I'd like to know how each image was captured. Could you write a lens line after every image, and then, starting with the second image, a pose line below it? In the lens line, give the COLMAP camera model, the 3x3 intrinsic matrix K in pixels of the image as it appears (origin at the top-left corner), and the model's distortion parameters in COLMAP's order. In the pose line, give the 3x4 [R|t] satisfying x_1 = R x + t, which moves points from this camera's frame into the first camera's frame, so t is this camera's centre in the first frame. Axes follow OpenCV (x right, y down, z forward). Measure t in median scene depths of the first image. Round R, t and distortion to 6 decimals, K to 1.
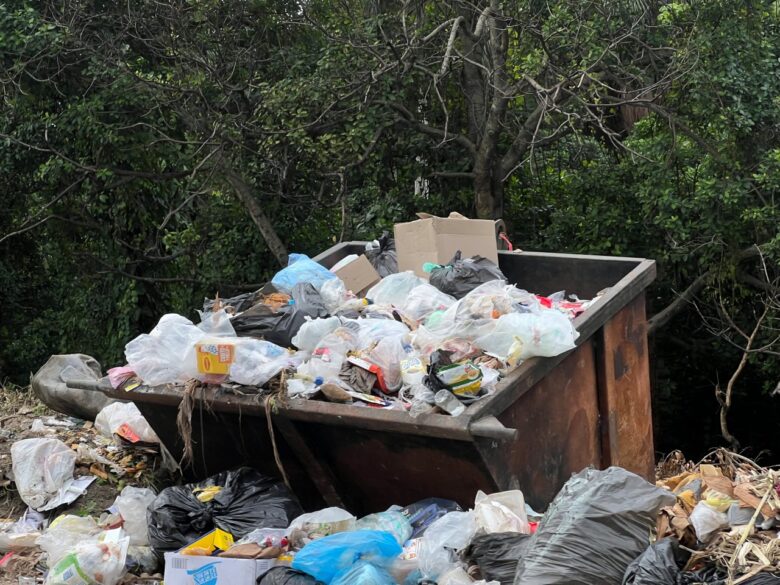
lens RADIAL K [[1740.2, 0, 390.0], [0, 1740.2, 292.5], [0, 0, 1]] dist [0.139890, 0.270447]
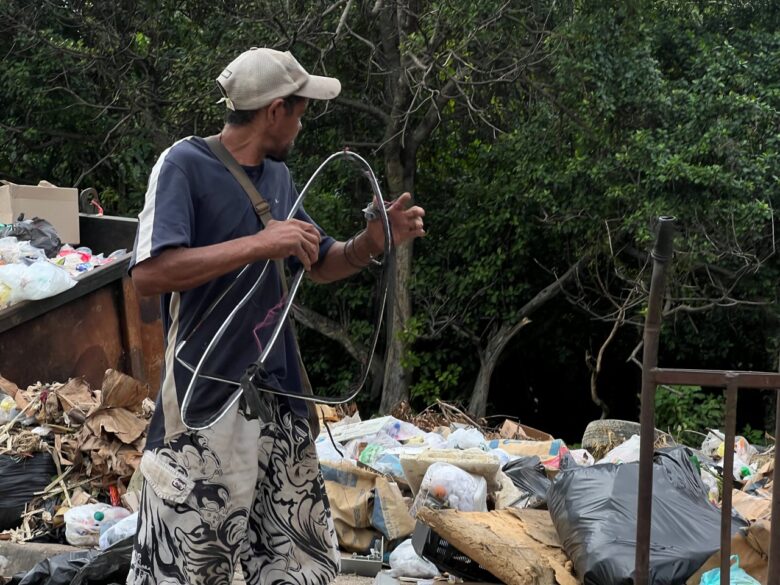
lens RADIAL K [[1745.7, 0, 390.0], [0, 1745.7, 292.5], [0, 0, 1]] dist [0.004251, 0.104278]
pose [[0.999440, 0.028995, -0.016732, 0.295236], [-0.028663, 0.999395, 0.019714, -0.000205], [0.017294, -0.019224, 0.999666, -0.188898]]
